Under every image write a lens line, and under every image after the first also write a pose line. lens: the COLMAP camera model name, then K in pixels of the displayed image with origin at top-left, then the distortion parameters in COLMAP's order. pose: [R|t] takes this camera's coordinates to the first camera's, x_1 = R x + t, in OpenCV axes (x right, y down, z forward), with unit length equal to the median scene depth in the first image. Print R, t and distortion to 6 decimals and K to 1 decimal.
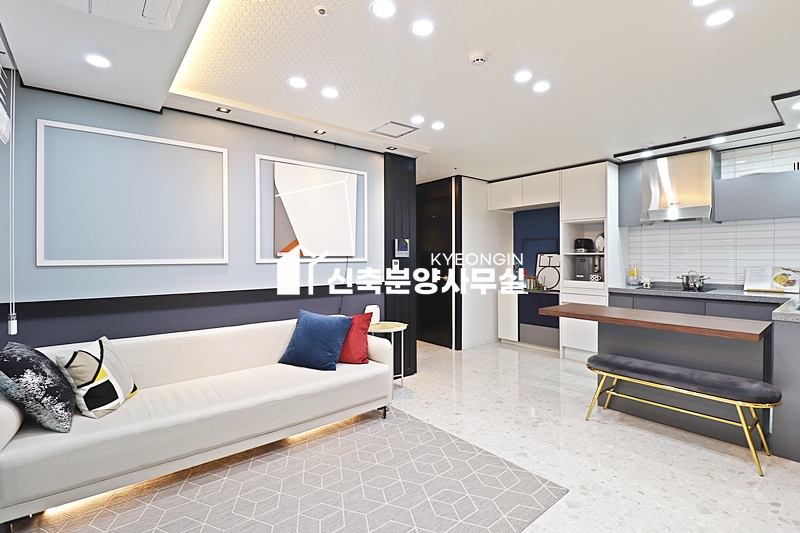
lens RADIAL K [[374.9, 0, 397.6], [0, 374.9, 259.2], [0, 0, 1]] dist [0.000378, -0.013512]
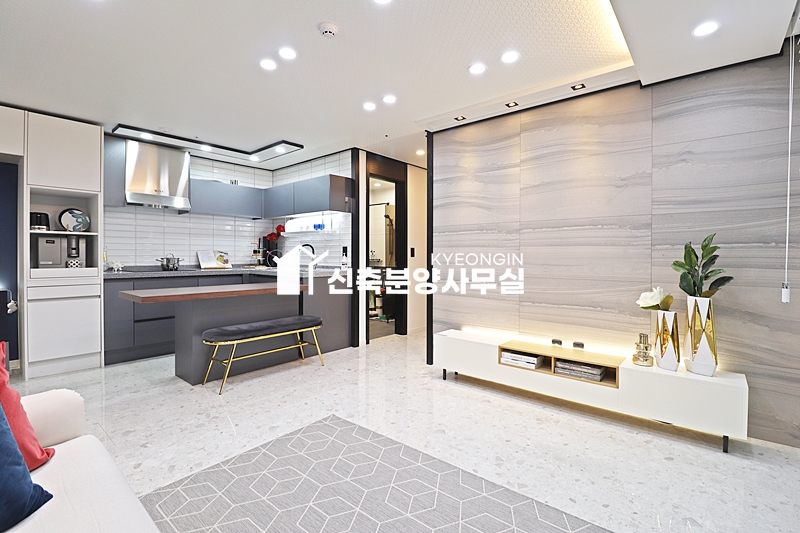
lens RADIAL K [[369.0, 0, 401.7], [0, 369.0, 258.6], [0, 0, 1]] dist [-0.001313, -0.012495]
pose [[-0.188884, -0.004895, 0.981987, -0.547463], [0.003339, 0.999979, 0.005627, 0.053767], [-0.981994, 0.004342, -0.188864, 0.673274]]
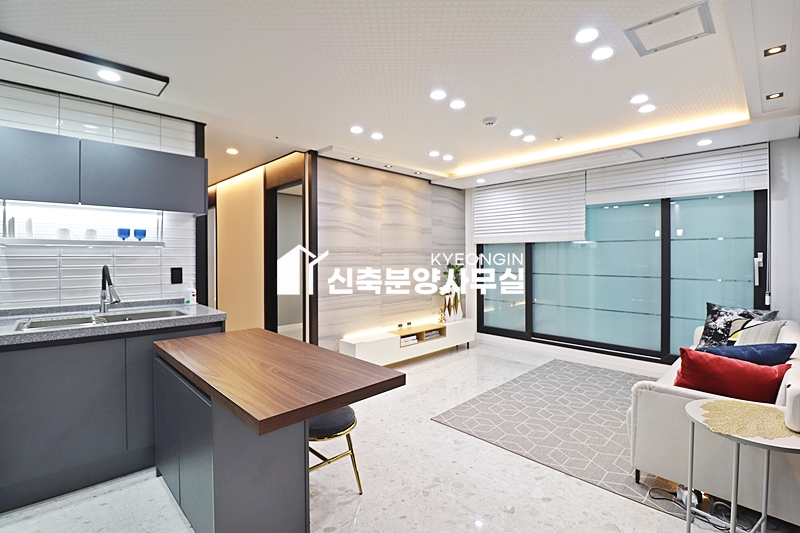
lens RADIAL K [[369.0, 0, 401.7], [0, 369.0, 258.6], [0, 0, 1]] dist [-0.001313, -0.012495]
pose [[-0.995313, 0.008103, -0.096366, 0.472566], [0.006877, 0.999891, 0.013045, -0.019050], [0.096461, 0.012321, -0.995261, 1.619512]]
